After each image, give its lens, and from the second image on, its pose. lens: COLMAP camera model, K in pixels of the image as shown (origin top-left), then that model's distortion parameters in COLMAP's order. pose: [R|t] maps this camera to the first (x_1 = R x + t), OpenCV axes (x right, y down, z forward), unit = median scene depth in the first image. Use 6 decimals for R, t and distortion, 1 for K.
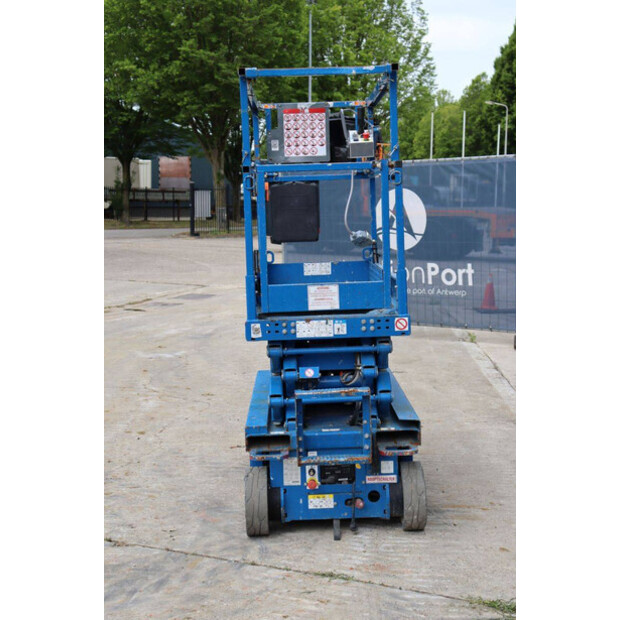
lens RADIAL K [[996.4, 0, 310.0], [0, 996.4, 310.0], [0, 0, 1]] dist [0.149008, 0.034421]
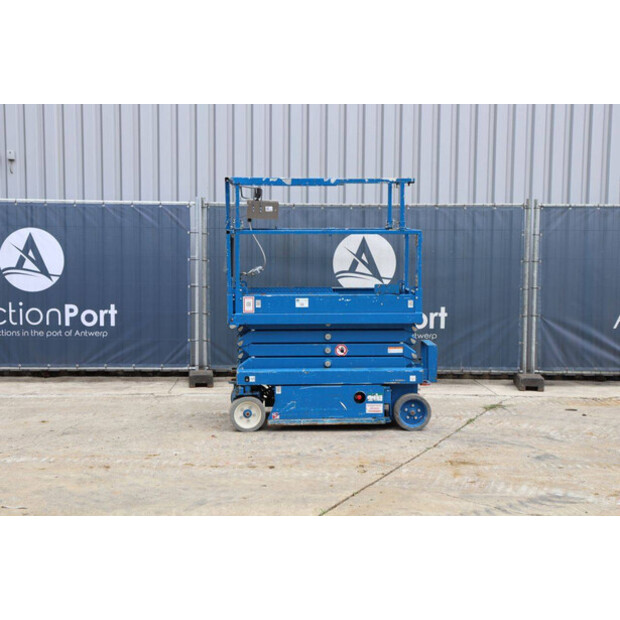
lens RADIAL K [[996.4, 0, 310.0], [0, 996.4, 310.0], [0, 0, 1]] dist [0.149008, 0.034421]
pose [[-0.052313, -0.071444, 0.996072, -1.875494], [0.099702, 0.992080, 0.076394, -0.154674], [-0.993641, 0.103307, -0.044776, 1.267138]]
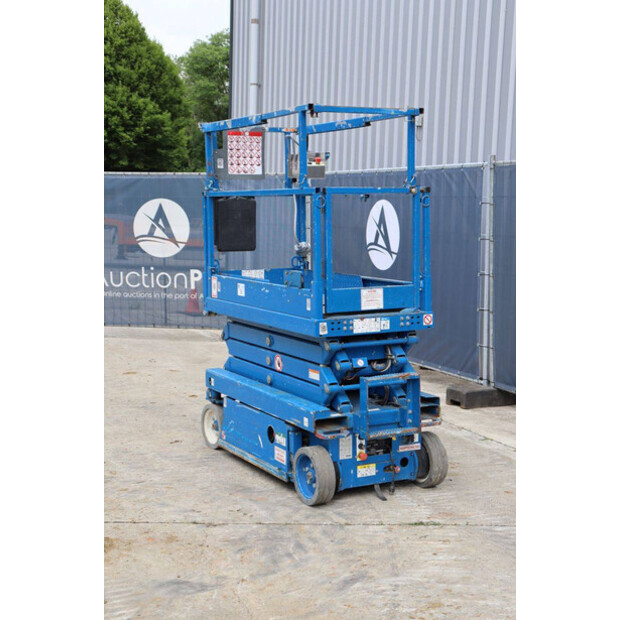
lens RADIAL K [[996.4, 0, 310.0], [0, 996.4, 310.0], [0, 0, 1]] dist [0.149008, 0.034421]
pose [[0.896984, -0.022080, 0.441512, -0.572038], [0.024500, 0.999700, 0.000220, -0.001447], [-0.441384, 0.010620, 0.897255, -0.039554]]
